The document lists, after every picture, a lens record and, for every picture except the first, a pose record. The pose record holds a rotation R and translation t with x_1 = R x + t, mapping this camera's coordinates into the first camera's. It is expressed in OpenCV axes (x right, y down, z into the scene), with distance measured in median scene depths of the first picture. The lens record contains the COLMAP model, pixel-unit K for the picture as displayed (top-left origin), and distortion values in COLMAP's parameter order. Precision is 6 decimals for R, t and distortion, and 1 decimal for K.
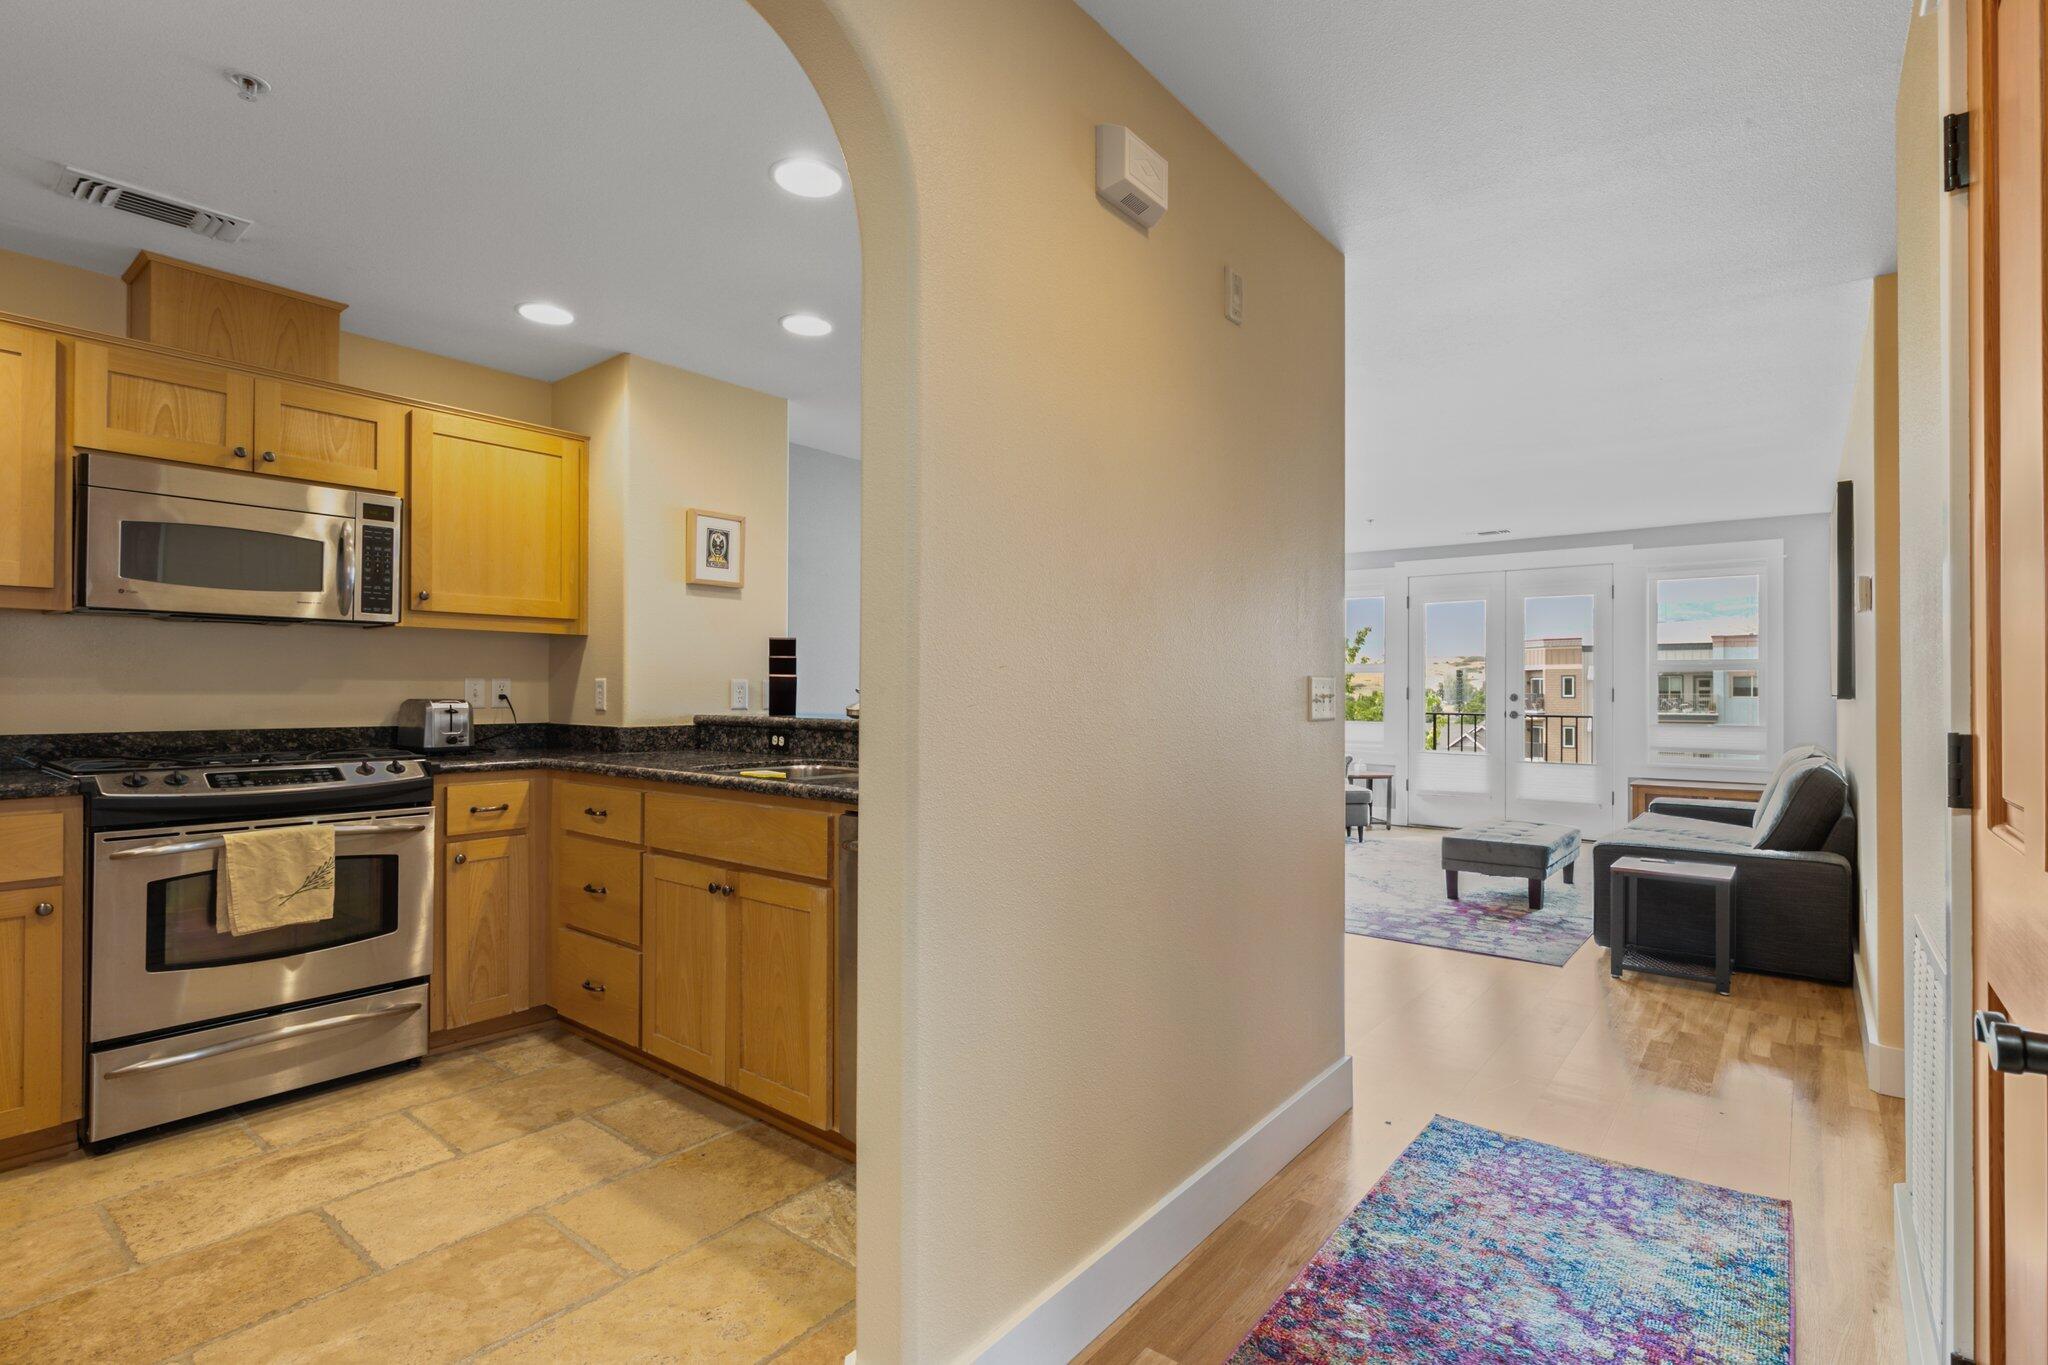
lens RADIAL K [[970.7, 0, 1037.9], [0, 970.7, 682.6], [0, 0, 1]] dist [-0.001723, 0.001556]
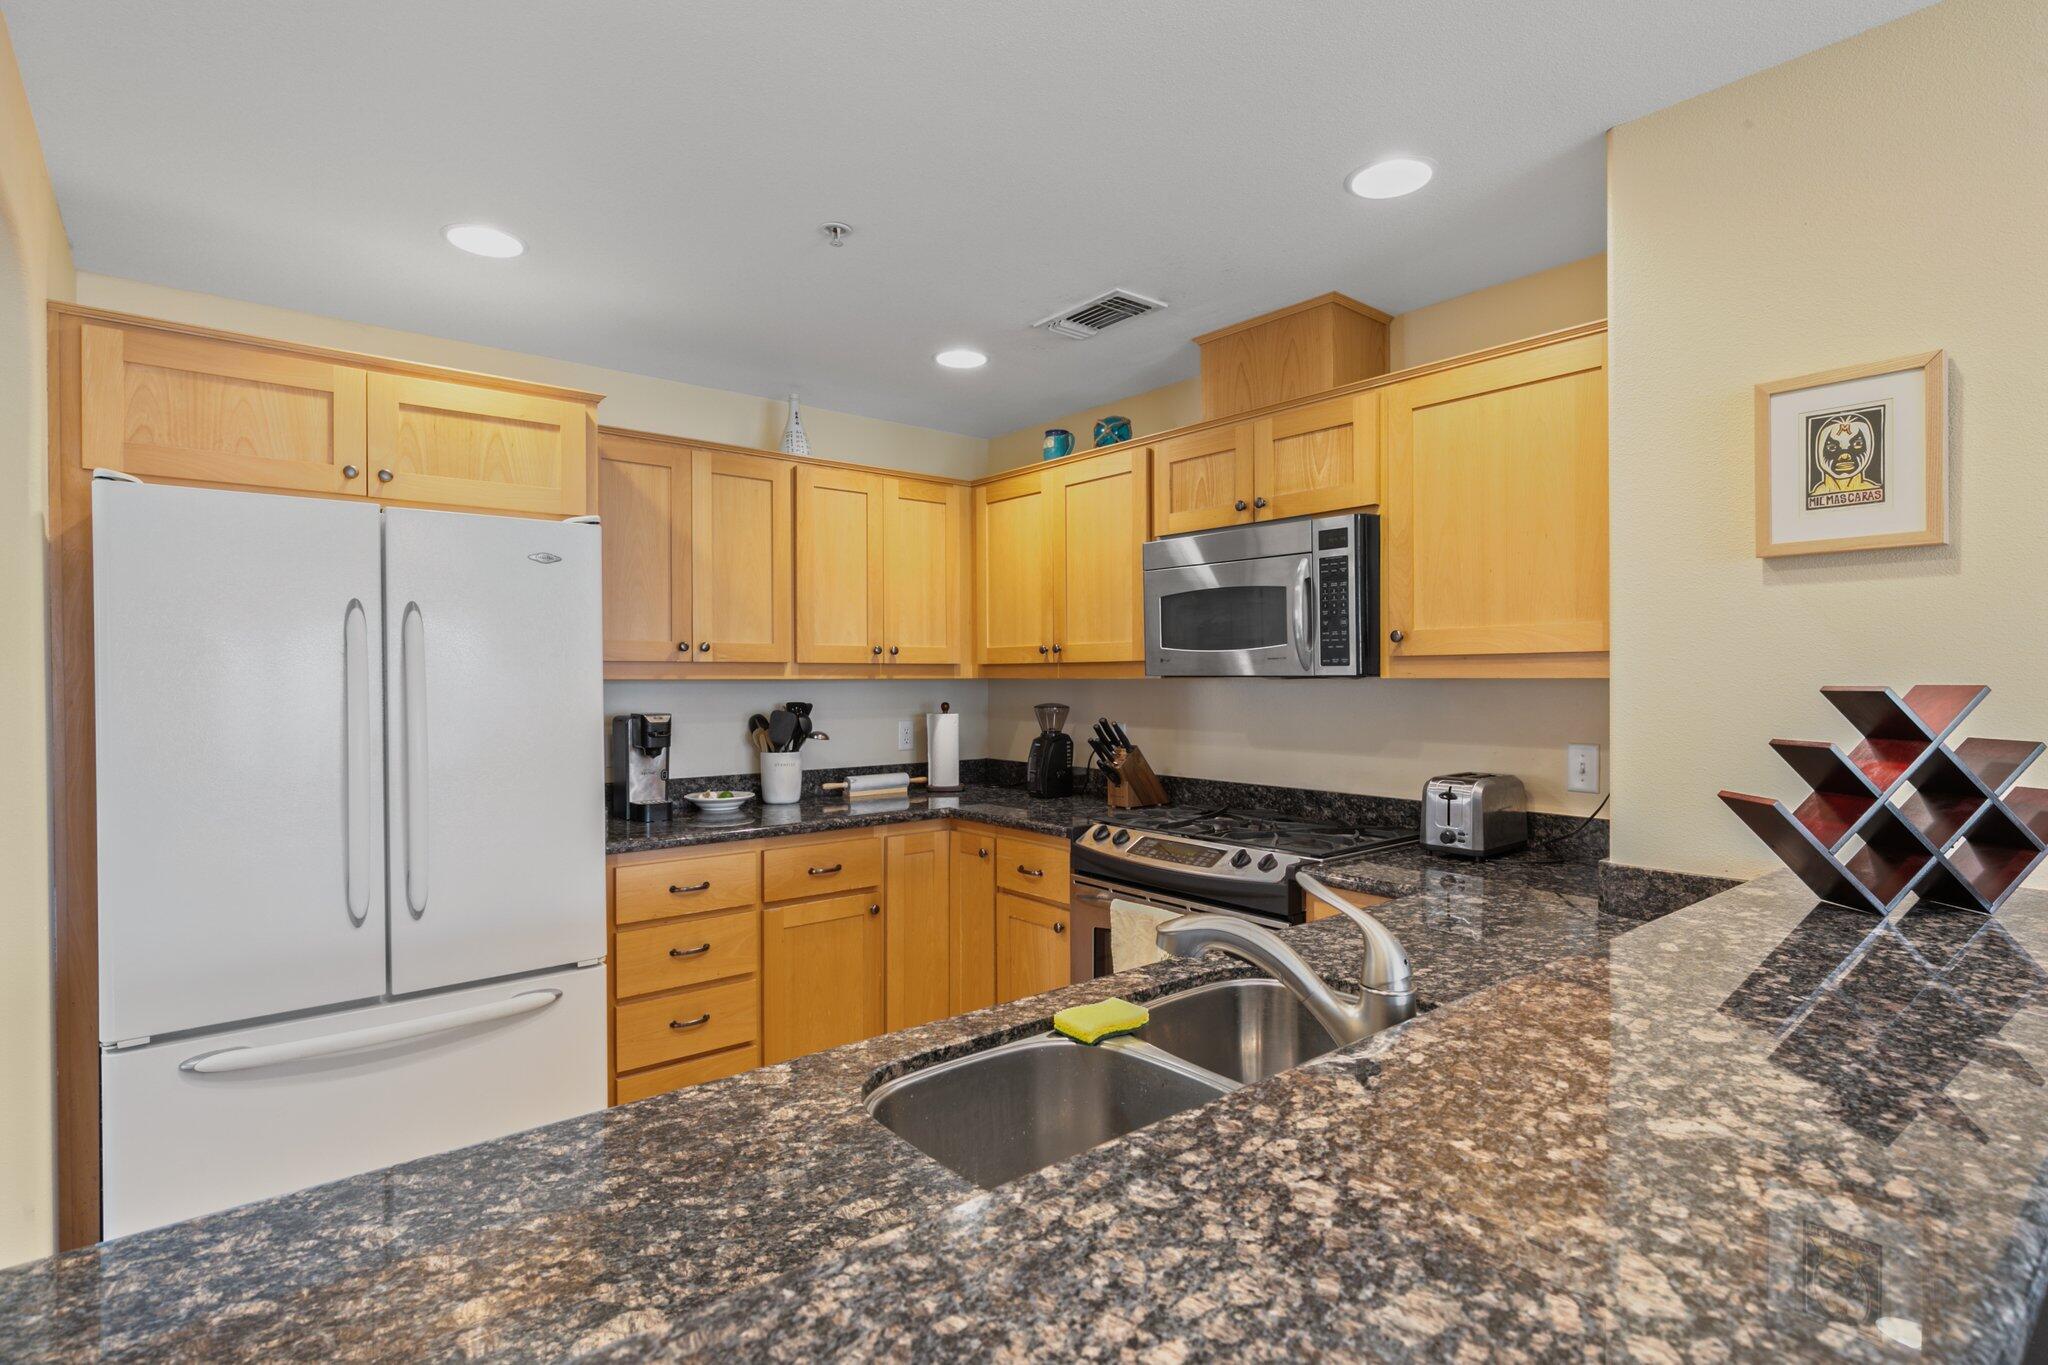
lens RADIAL K [[1005.1, 0, 1042.3], [0, 1005.1, 682.9], [0, 0, 1]] dist [-0.003610, 0.001329]
pose [[-0.197199, 0.002951, -0.980359, 0.189160], [0.010978, 0.999939, 0.000802, -0.064572], [0.980302, -0.010604, -0.197219, 0.993534]]
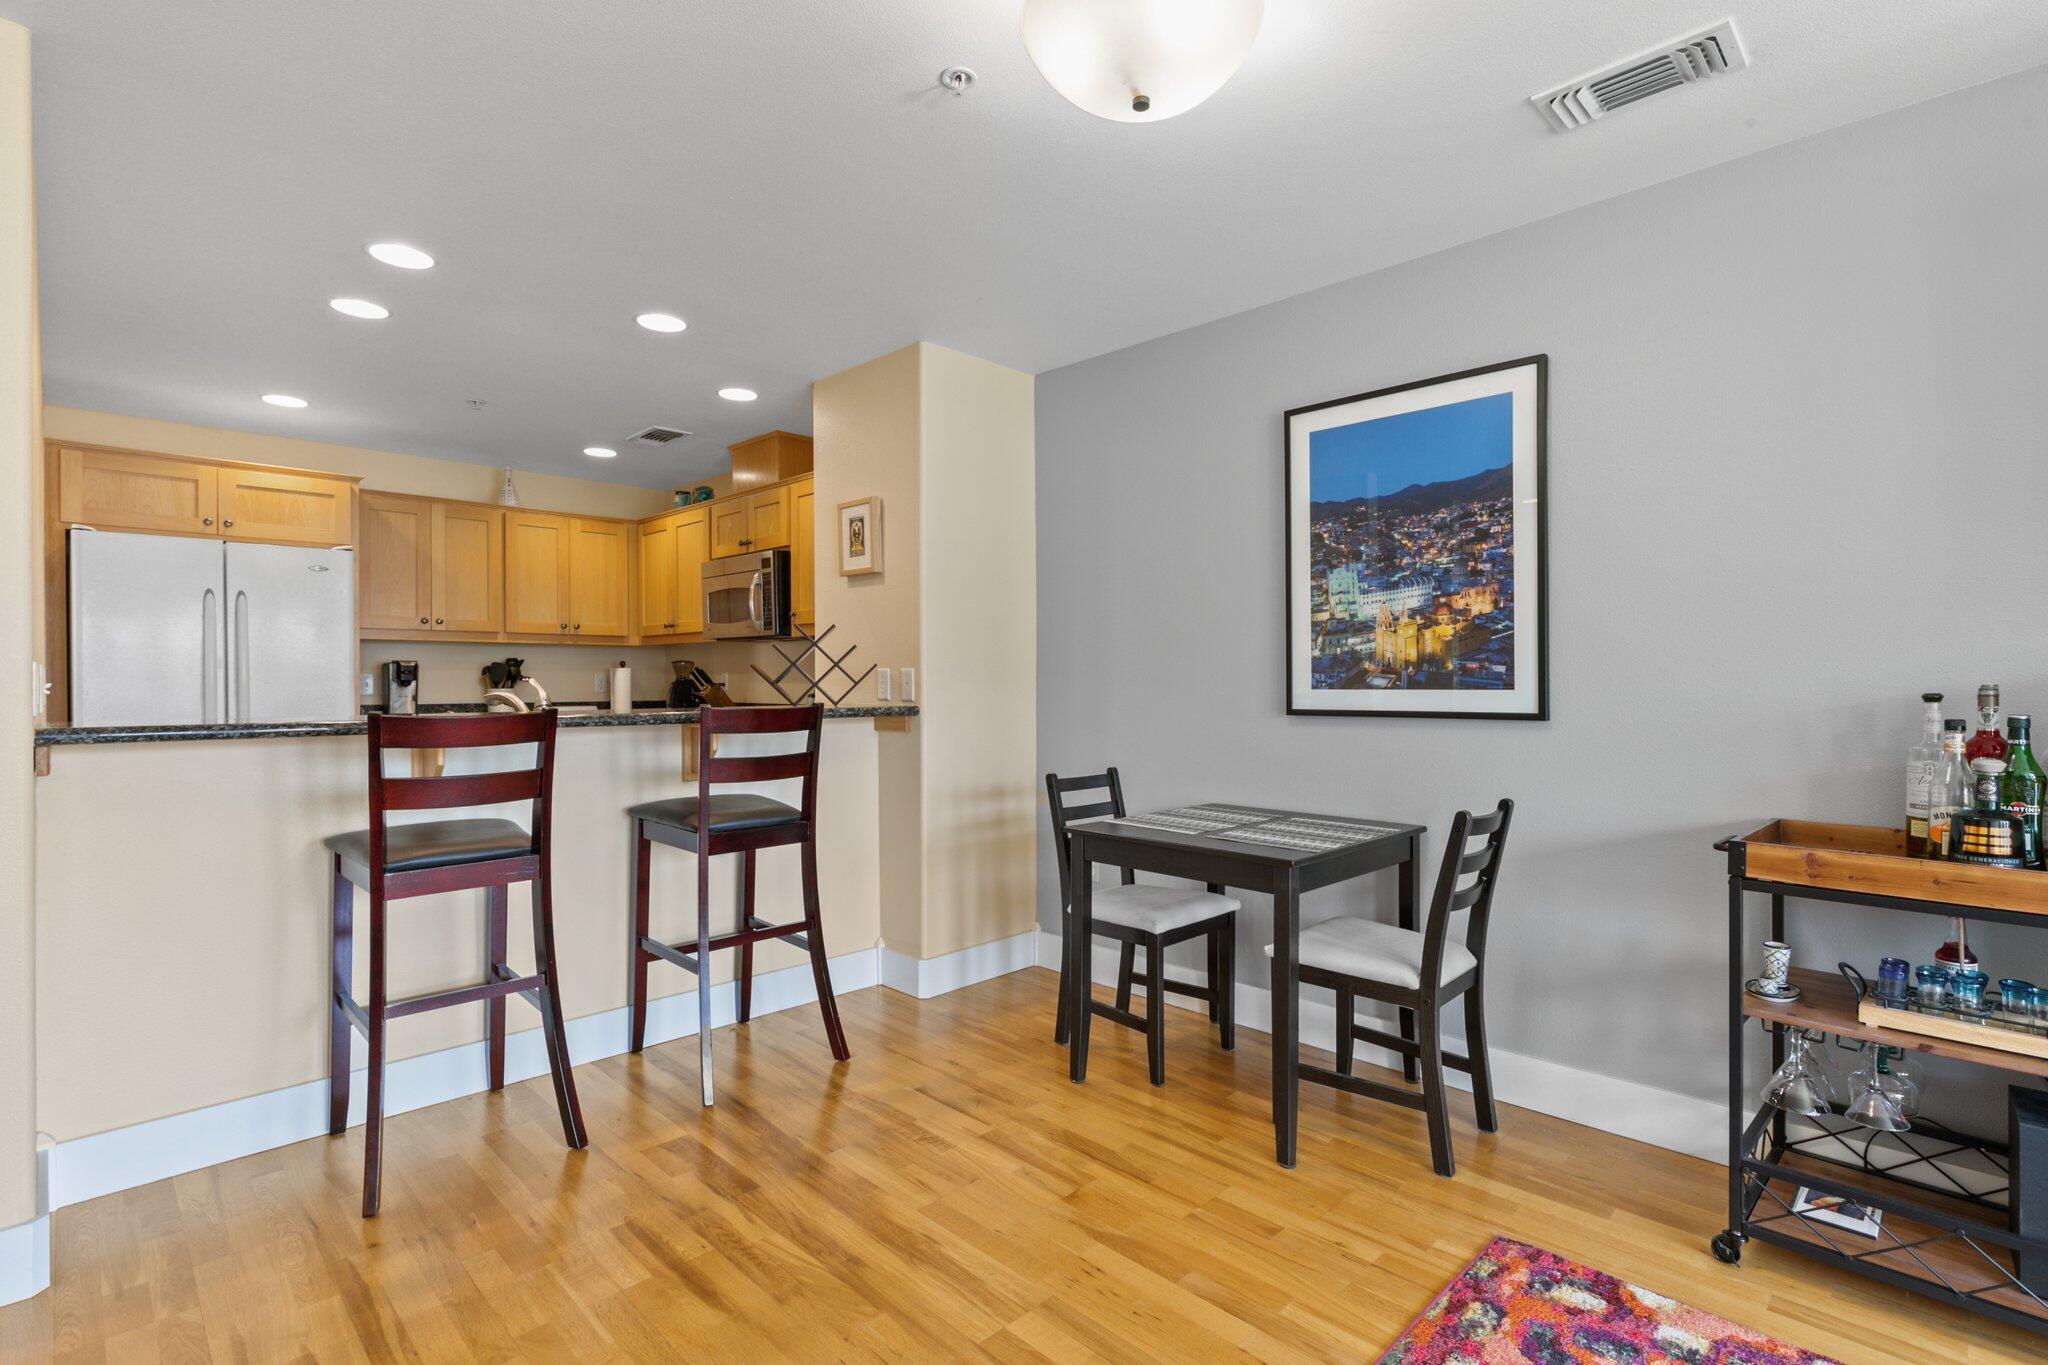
lens RADIAL K [[970.7, 0, 1039.8], [0, 970.7, 682.0], [0, 0, 1]] dist [-0.001723, 0.001556]
pose [[-0.108596, -0.000265, -0.994086, 0.829205], [0.009147, 0.999957, -0.001266, 0.016682], [0.994044, -0.009231, -0.108589, 1.698022]]
